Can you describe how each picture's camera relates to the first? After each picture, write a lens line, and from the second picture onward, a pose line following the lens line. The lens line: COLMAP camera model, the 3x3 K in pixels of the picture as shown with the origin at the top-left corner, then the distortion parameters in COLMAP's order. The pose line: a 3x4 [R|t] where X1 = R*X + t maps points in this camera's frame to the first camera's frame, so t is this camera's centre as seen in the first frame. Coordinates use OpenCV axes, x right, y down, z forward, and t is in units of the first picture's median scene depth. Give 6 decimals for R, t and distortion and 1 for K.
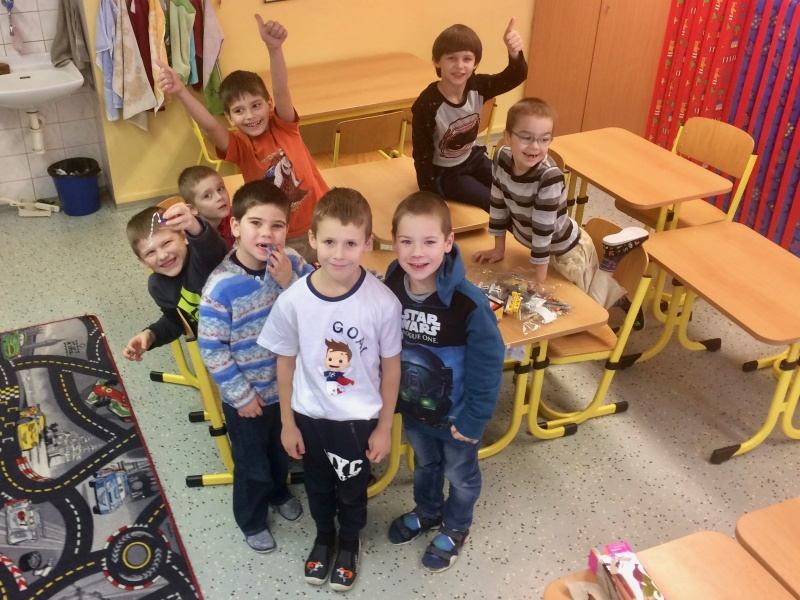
lens RADIAL K [[831.0, 0, 341.0], [0, 831.0, 279.8], [0, 0, 1]] dist [0.038204, 0.000000]
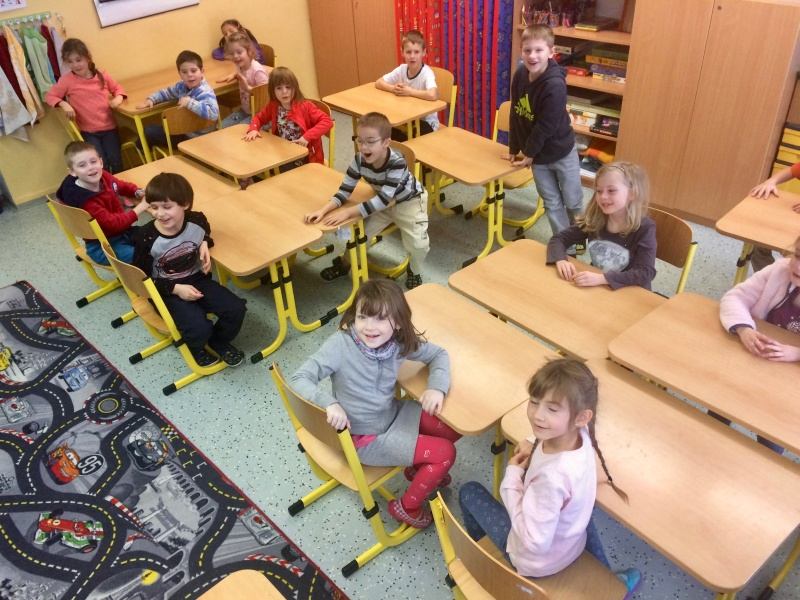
lens RADIAL K [[682.0, 0, 398.8], [0, 682.0, 302.6], [0, 0, 1]] dist [0.090456, -0.117042]
pose [[0.944954, -0.223300, 0.239163, -0.009422], [0.209624, 0.974379, 0.081511, 0.126503], [-0.251237, -0.026890, 0.967552, -0.233086]]
